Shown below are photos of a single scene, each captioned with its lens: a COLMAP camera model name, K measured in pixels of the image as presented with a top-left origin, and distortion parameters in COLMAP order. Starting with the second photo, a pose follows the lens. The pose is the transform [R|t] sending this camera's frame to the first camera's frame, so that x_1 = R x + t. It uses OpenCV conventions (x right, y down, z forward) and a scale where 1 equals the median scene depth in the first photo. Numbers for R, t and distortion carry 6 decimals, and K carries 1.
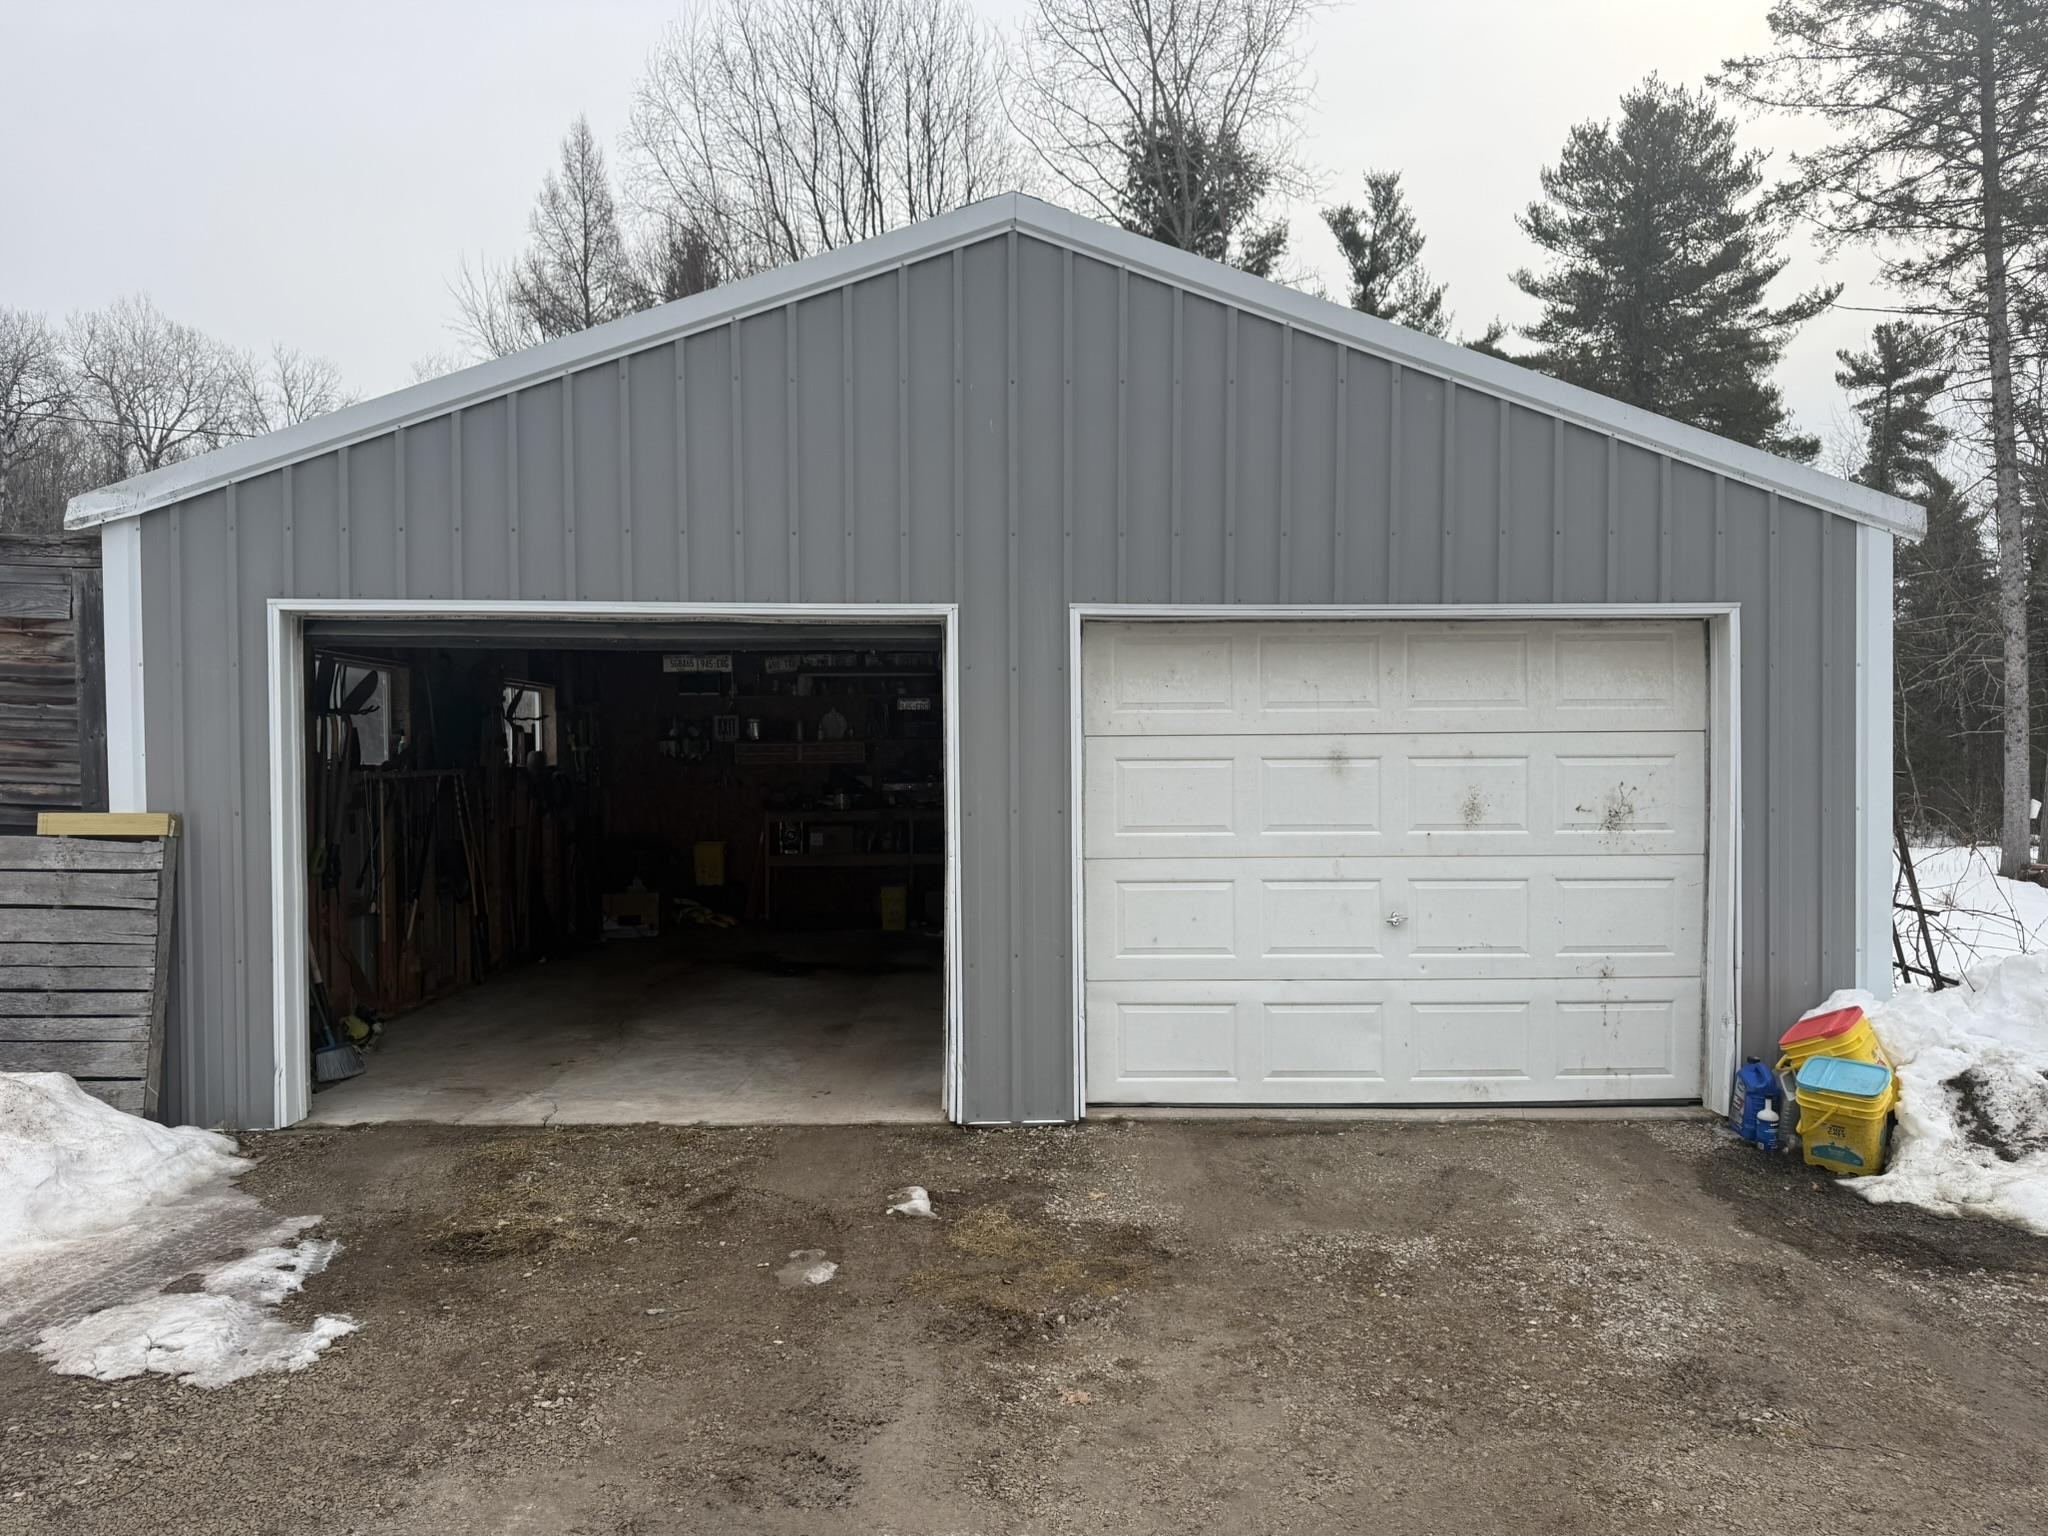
lens RADIAL K [[1463.7, 0, 1024.0], [0, 1463.7, 768.0], [0, 0, 1]] dist [0.185294, -0.253302]
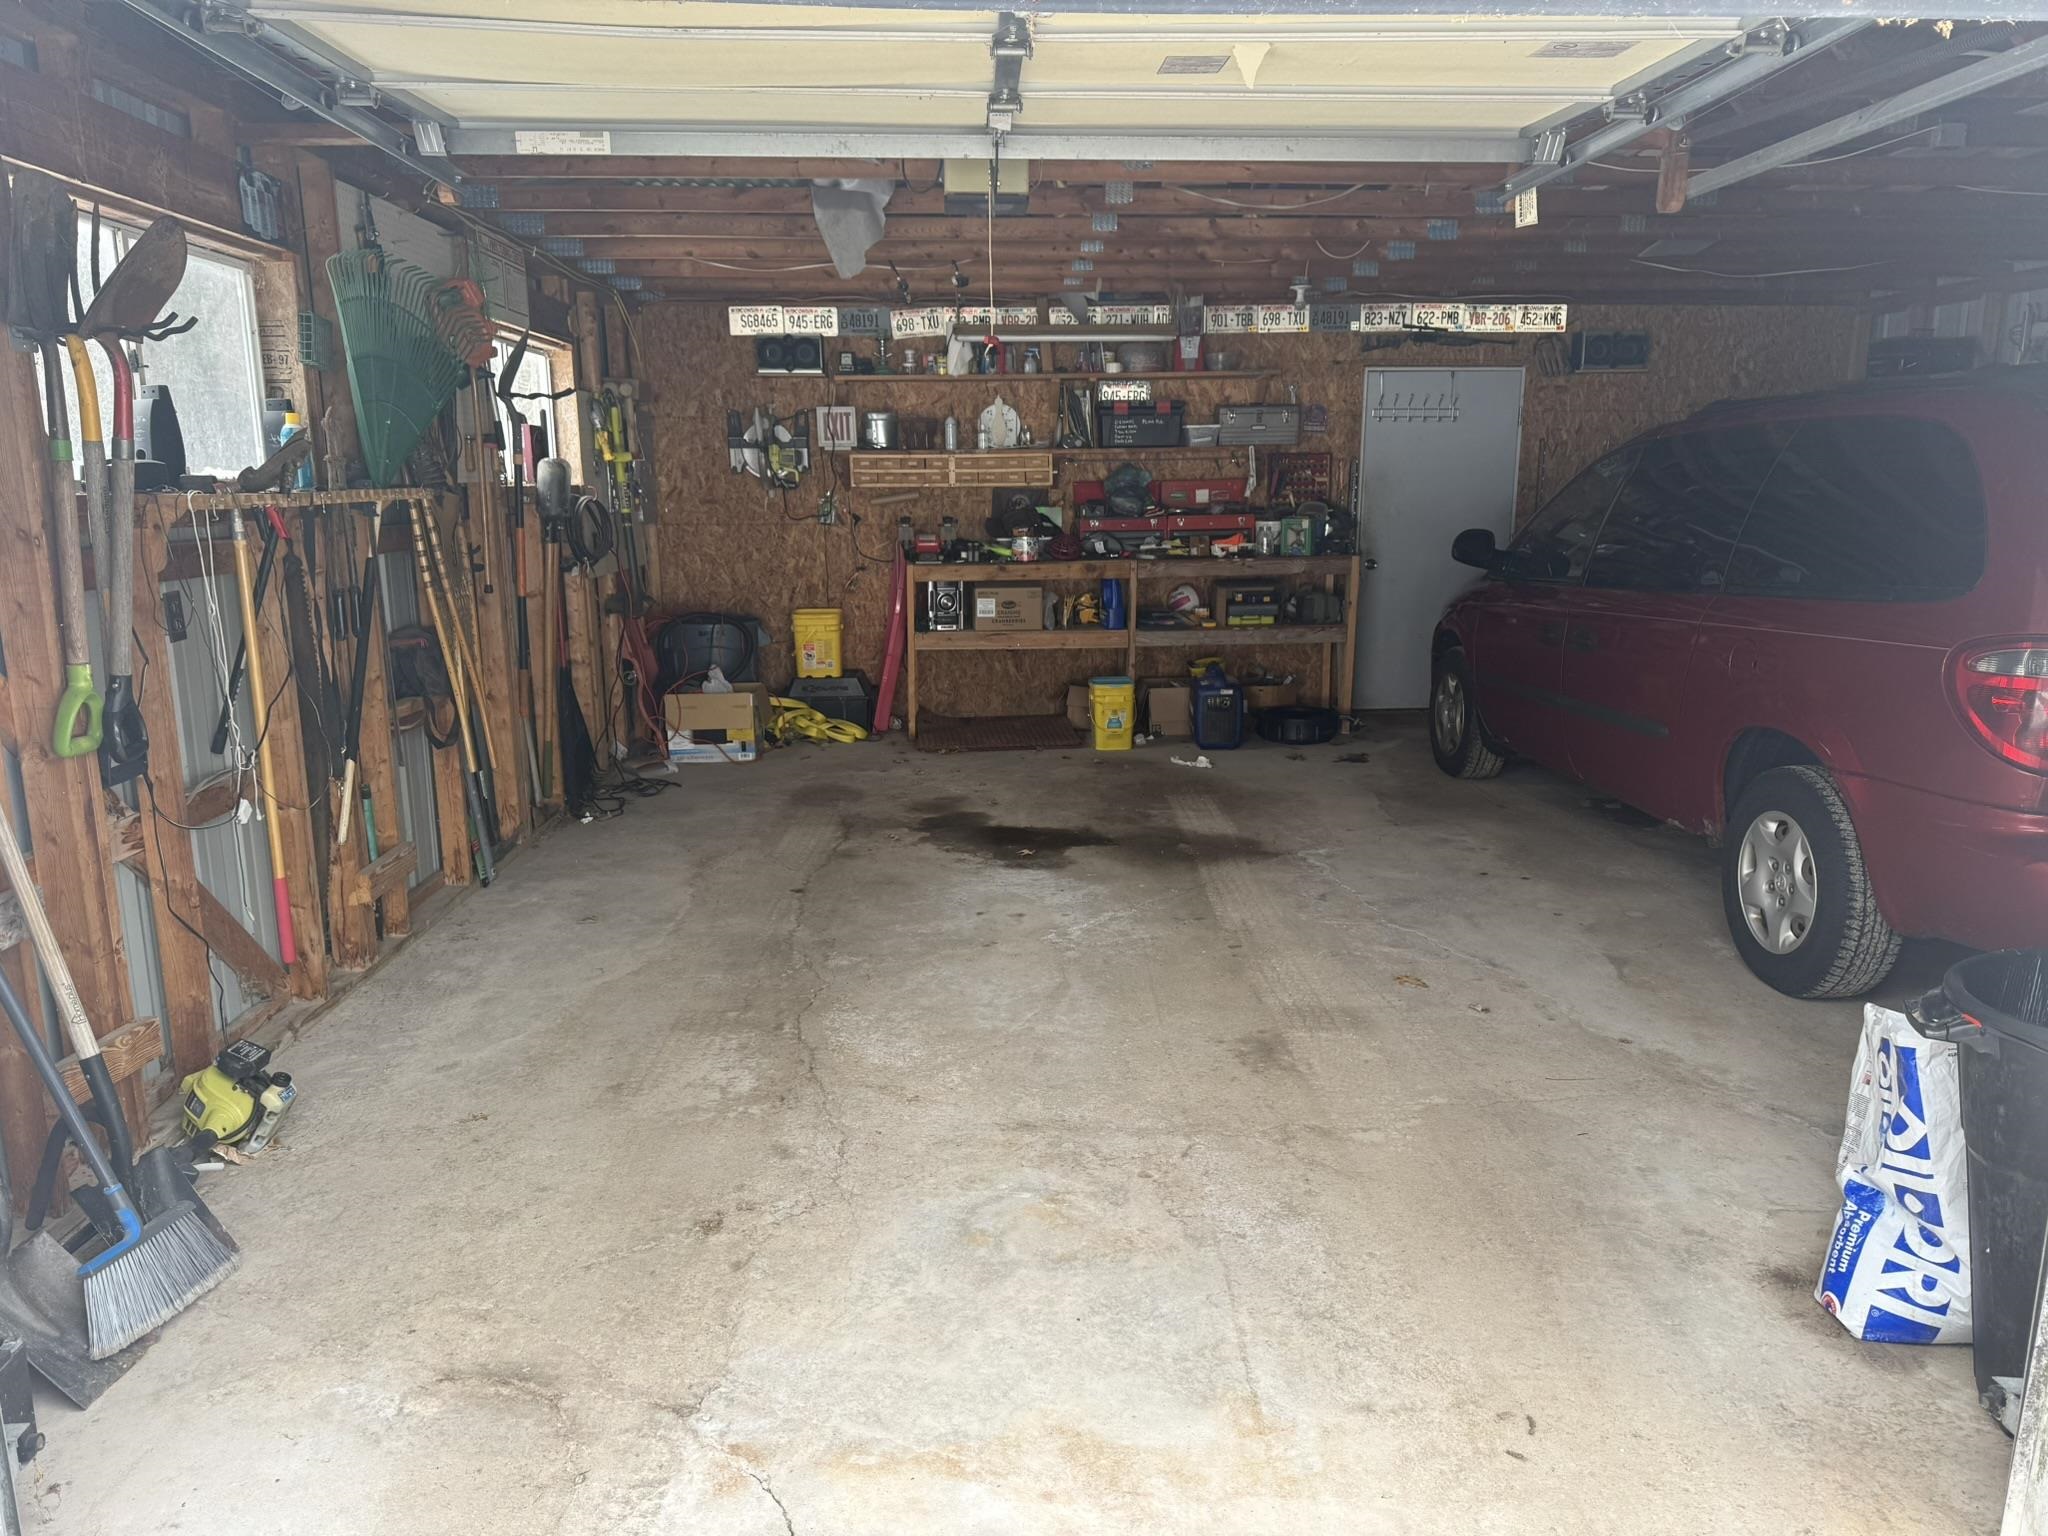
lens RADIAL K [[1463.7, 0, 1024.0], [0, 1463.7, 768.0], [0, 0, 1]] dist [0.185294, -0.253302]
pose [[0.999892, -0.000107, 0.014710, -0.139958], [-0.002571, 0.983315, 0.181895, 0.000490], [-0.014484, -0.181913, 0.983208, 0.372515]]
